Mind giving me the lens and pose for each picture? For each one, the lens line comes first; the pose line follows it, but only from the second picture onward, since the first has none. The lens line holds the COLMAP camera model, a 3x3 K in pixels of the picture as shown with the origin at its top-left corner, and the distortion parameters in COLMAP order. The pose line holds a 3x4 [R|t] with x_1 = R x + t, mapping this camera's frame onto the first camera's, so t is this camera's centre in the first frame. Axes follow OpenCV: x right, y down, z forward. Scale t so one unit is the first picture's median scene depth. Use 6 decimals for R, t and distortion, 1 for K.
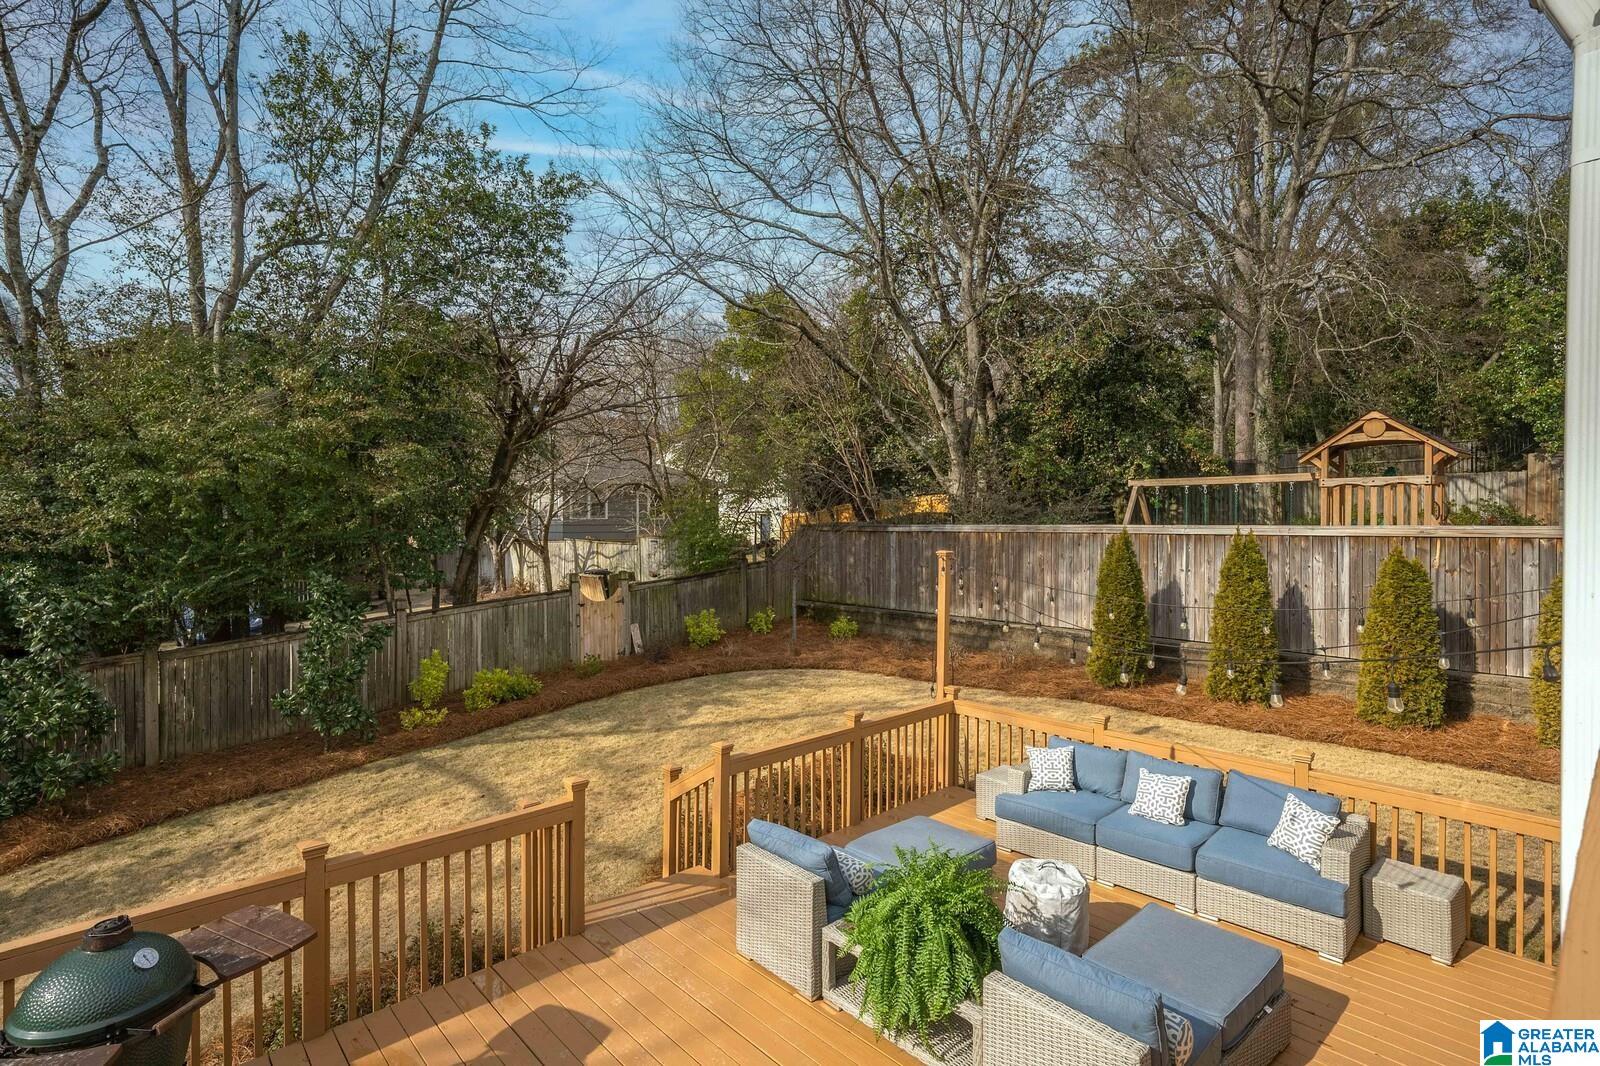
lens RADIAL K [[780.1, 0, 799.7], [0, 780.1, 525.8], [0, 0, 1]] dist [-0.002939, 0.005219]
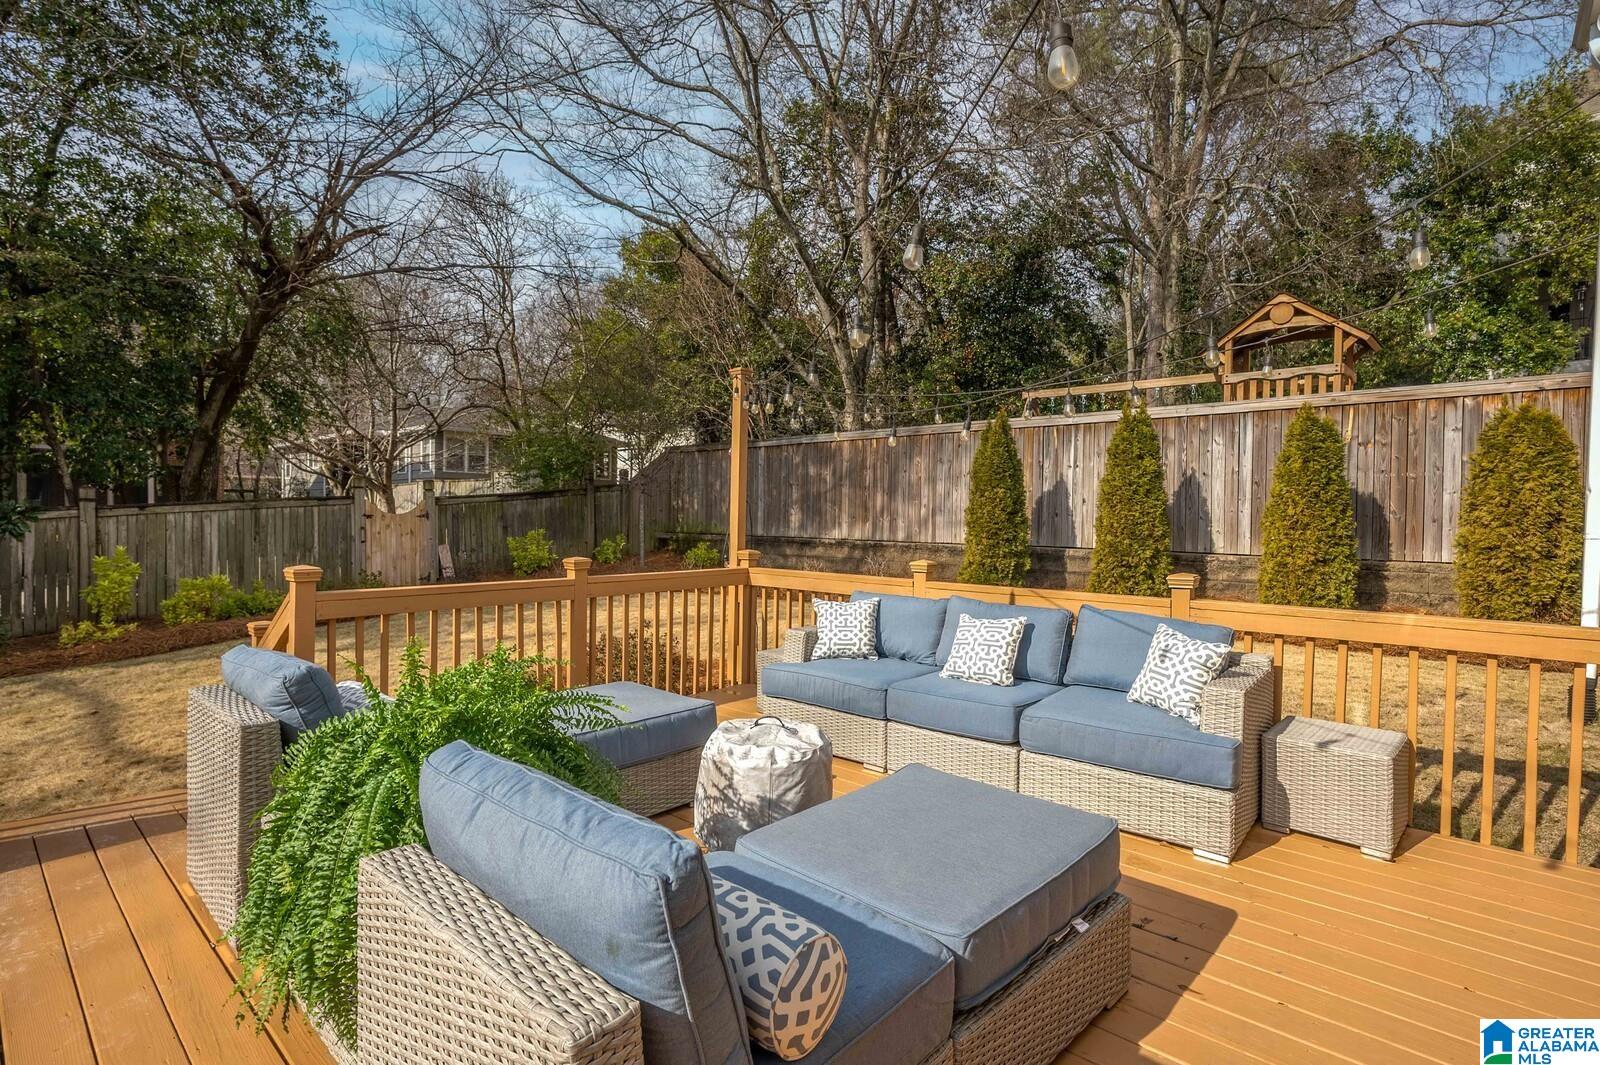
lens RADIAL K [[780.1, 0, 810.6], [0, 780.1, 527.7], [0, 0, 1]] dist [-0.002939, 0.005219]
pose [[0.995074, 0.012580, 0.098334, 0.162296], [-0.013840, 0.999830, 0.012142, 0.156319], [-0.098165, -0.013443, 0.995079, 0.226793]]
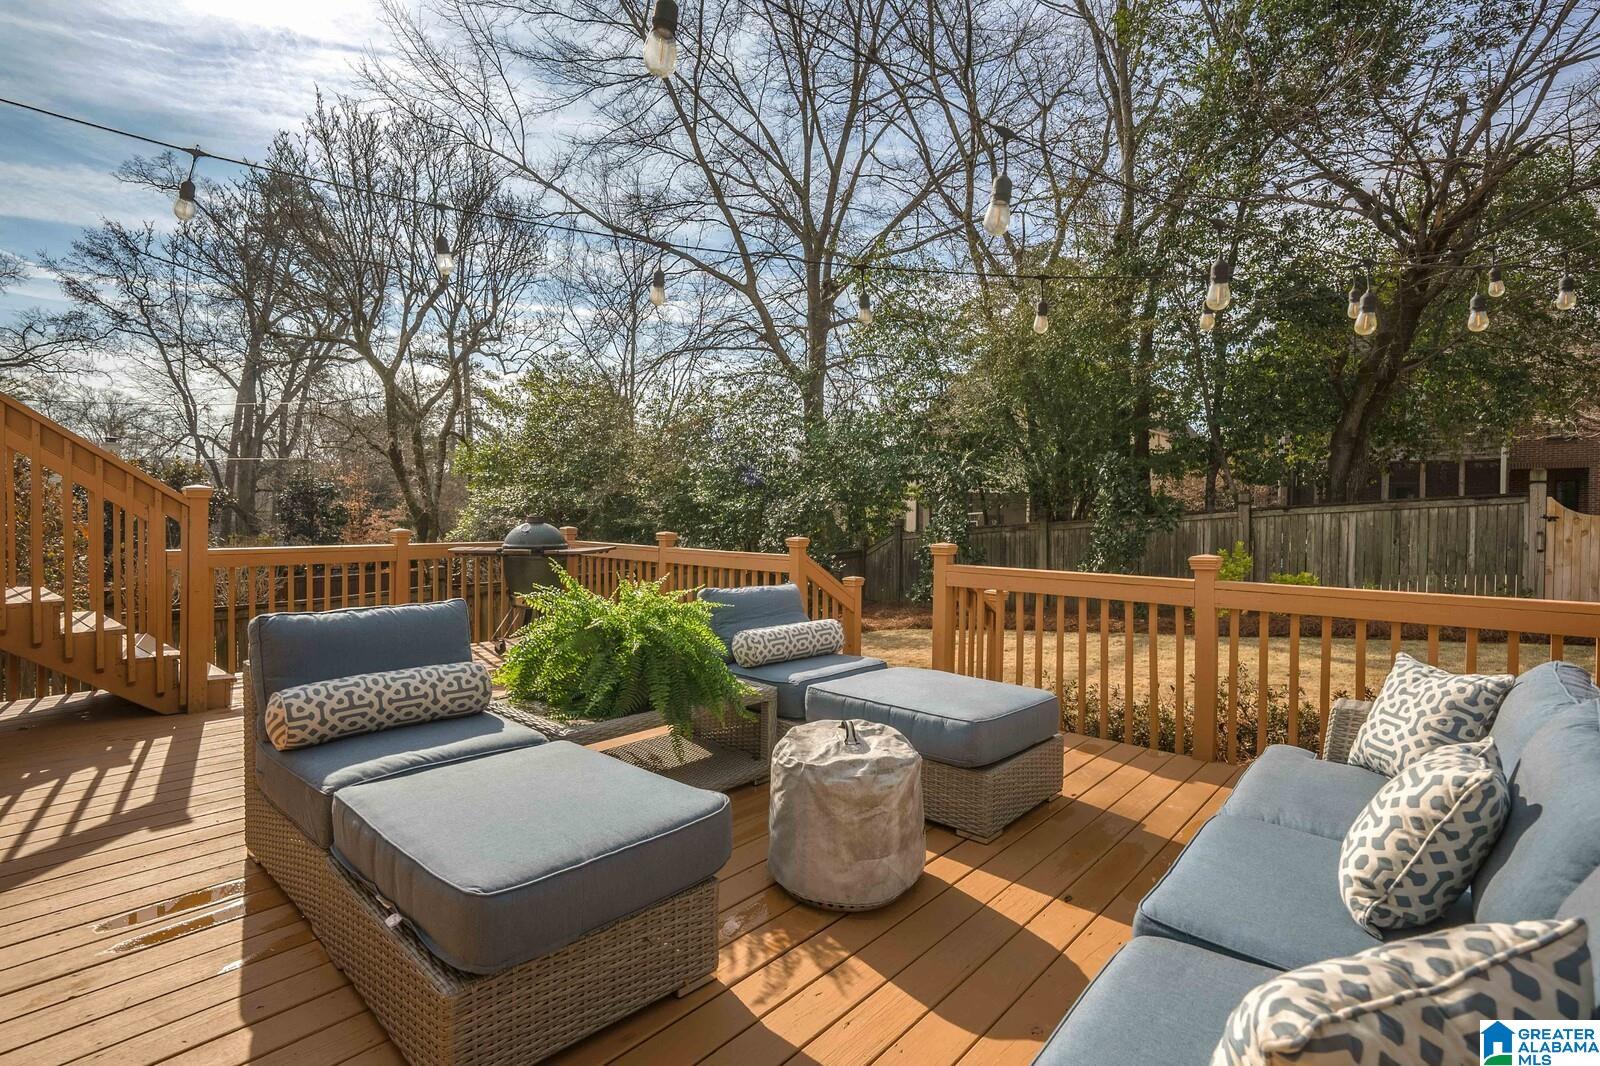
lens RADIAL K [[780.1, 0, 795.0], [0, 780.1, 523.0], [0, 0, 1]] dist [-0.002939, 0.005219]
pose [[0.109779, 0.020316, -0.993748, 0.461154], [-0.012523, 0.999740, 0.019055, 0.162138], [0.993877, 0.010353, 0.110004, 0.507592]]
